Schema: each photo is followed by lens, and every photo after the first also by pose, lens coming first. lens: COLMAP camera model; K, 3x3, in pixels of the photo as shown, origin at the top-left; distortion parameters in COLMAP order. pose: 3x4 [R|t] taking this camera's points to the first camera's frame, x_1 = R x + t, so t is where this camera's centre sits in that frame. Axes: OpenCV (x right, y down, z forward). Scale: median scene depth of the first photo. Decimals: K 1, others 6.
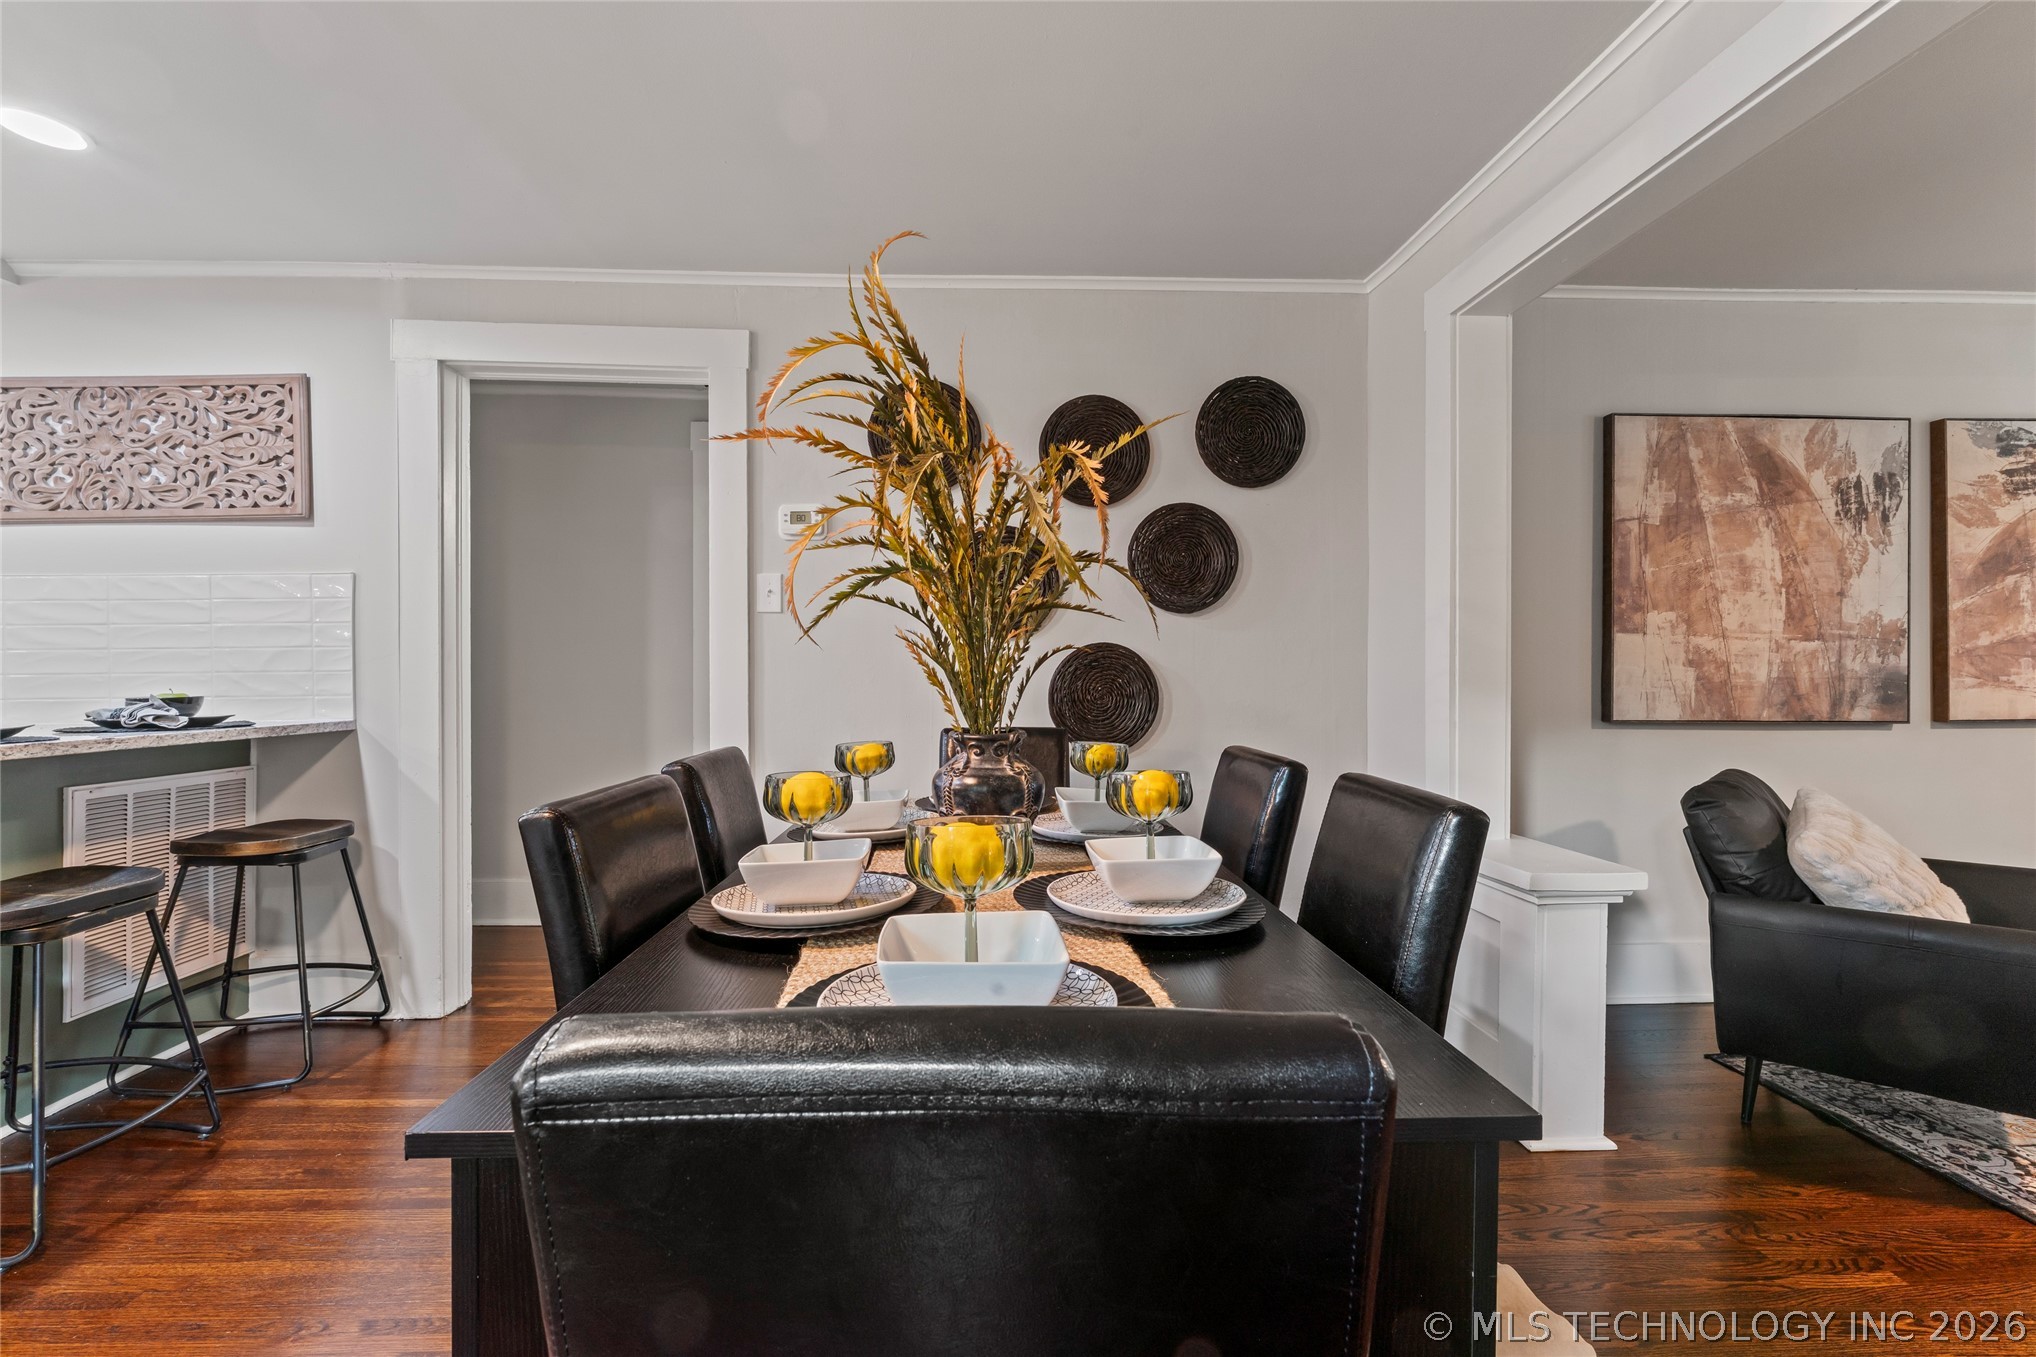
lens RADIAL K [[880.6, 0, 1007.4], [0, 880.6, 669.7], [0, 0, 1]] dist [-0.003744, 0.000841]
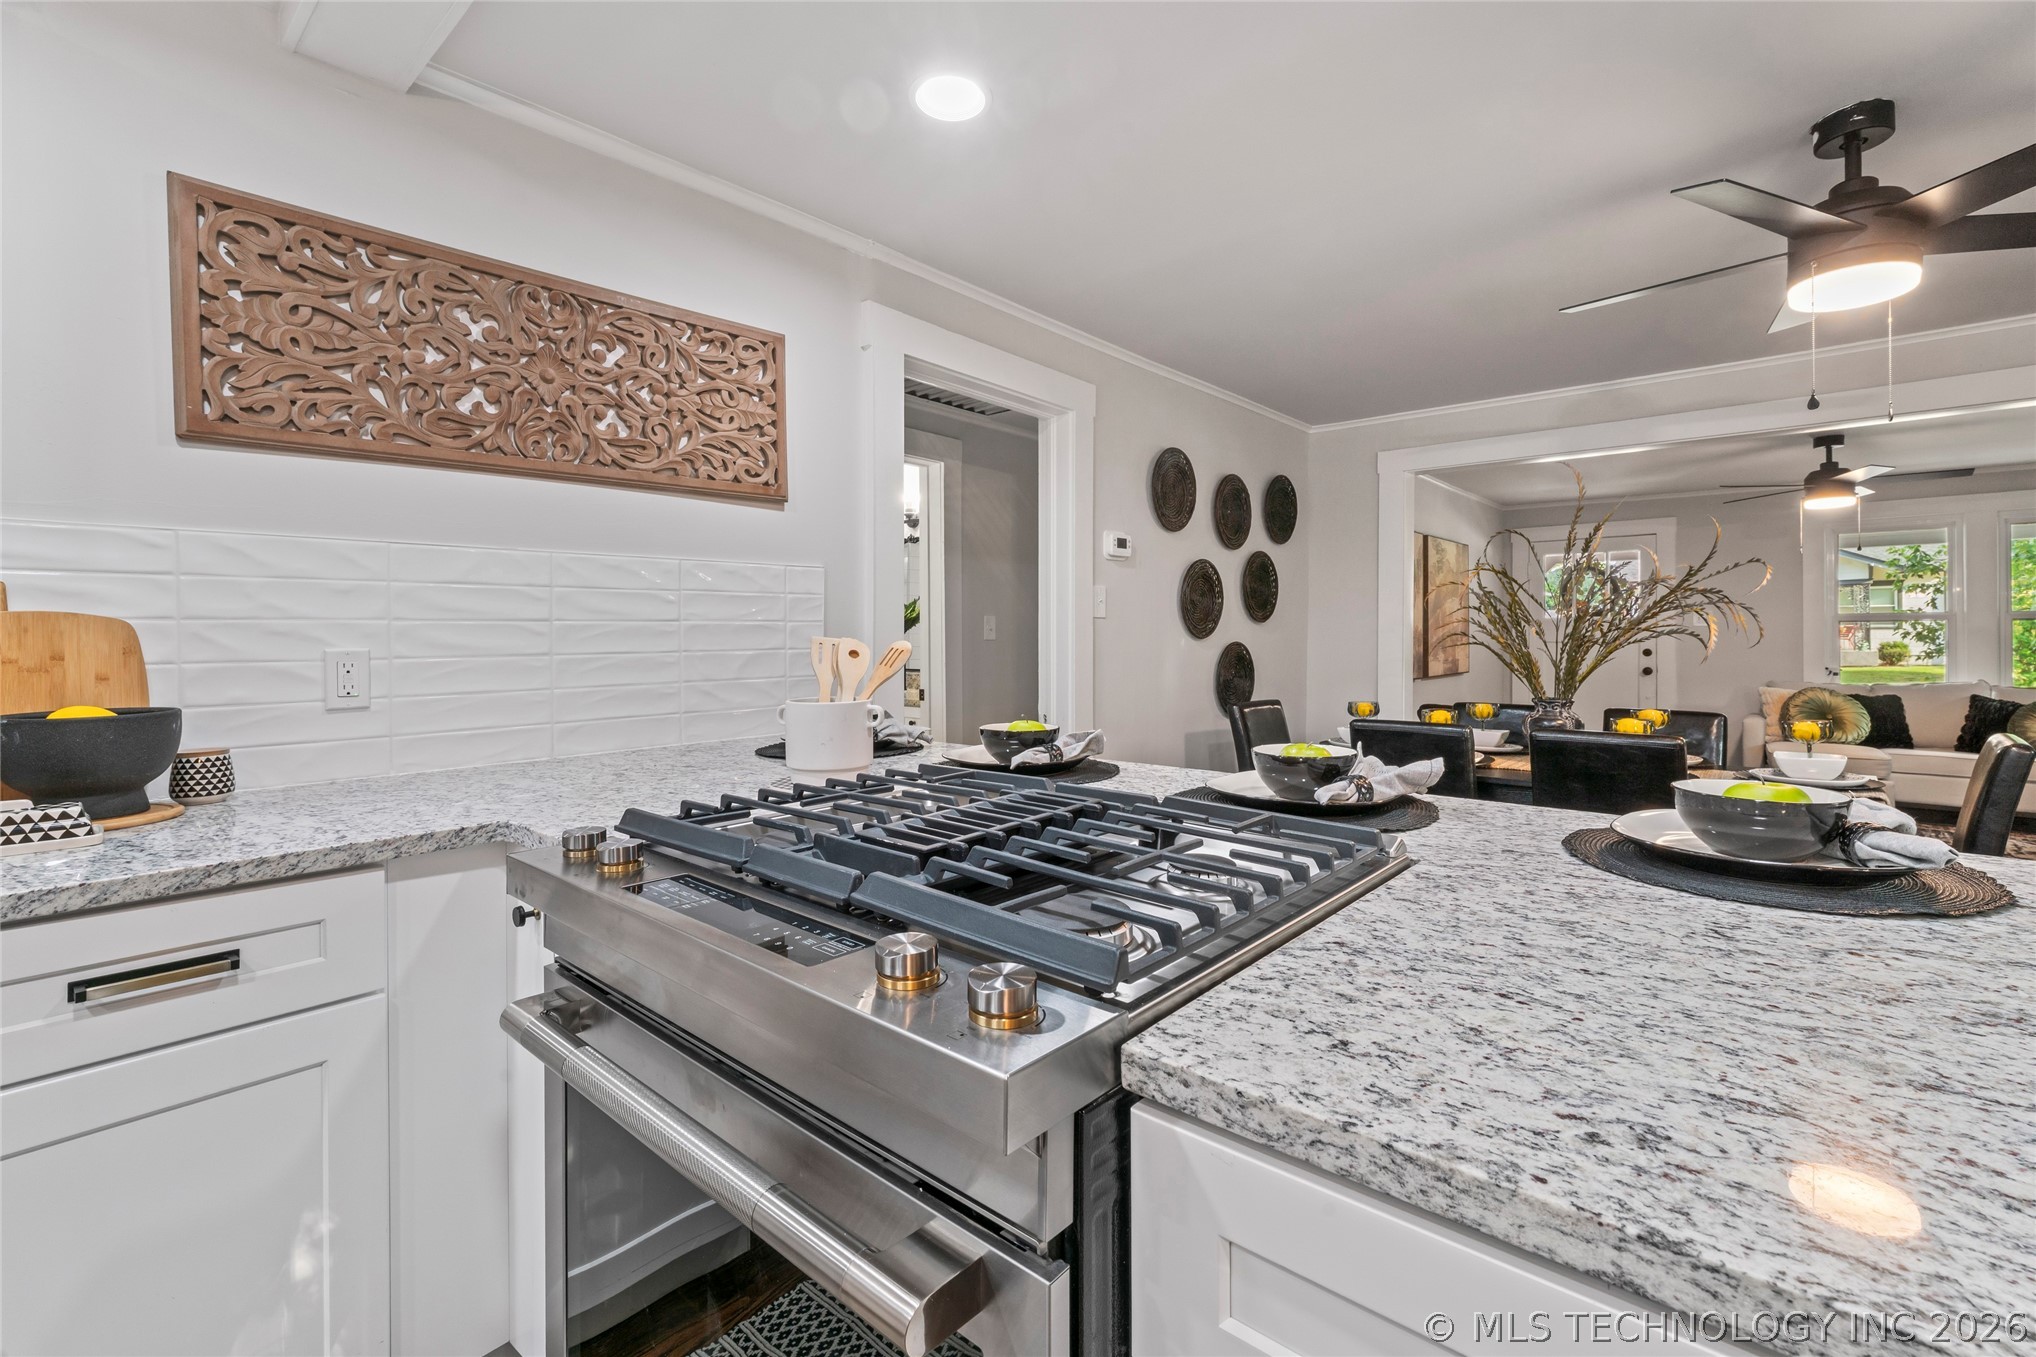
lens RADIAL K [[880.6, 0, 1023.0], [0, 880.6, 640.5], [0, 0, 1]] dist [-0.003744, 0.000841]
pose [[0.703264, -0.000271, 0.710928, -1.245591], [0.001546, 0.999998, -0.001148, -0.033537], [-0.710927, 0.001907, 0.703264, 0.220588]]
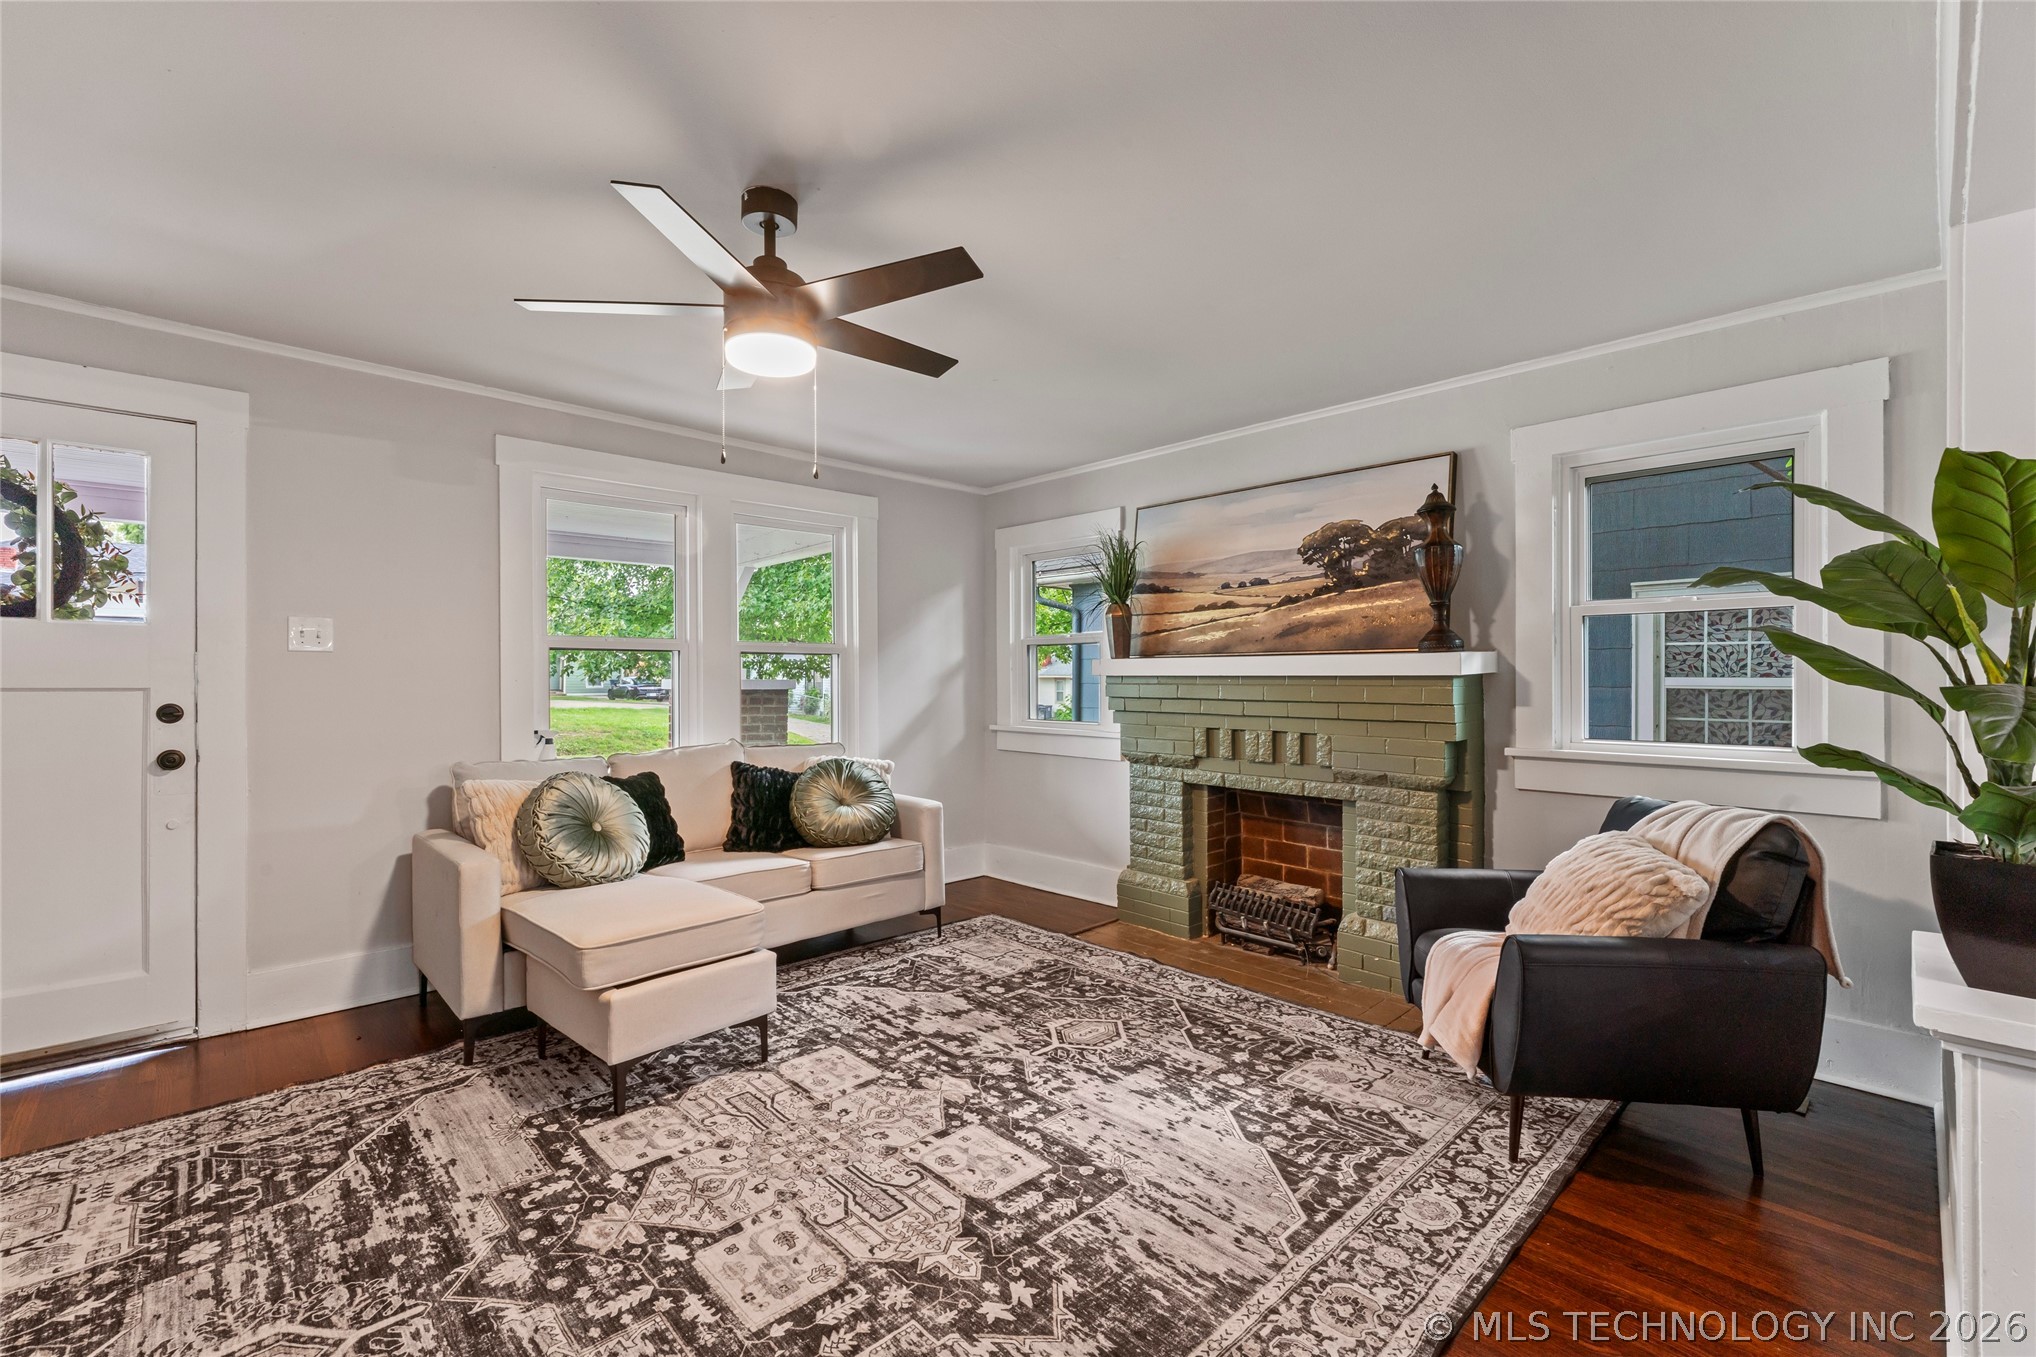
lens RADIAL K [[880.6, 0, 1031.3], [0, 880.6, 673.4], [0, 0, 1]] dist [-0.003744, 0.000841]
pose [[-0.647403, 0.010112, 0.762081, 0.520389], [0.005375, 0.999948, -0.008702, -0.030977], [-0.762129, -0.001538, -0.647423, 0.650991]]
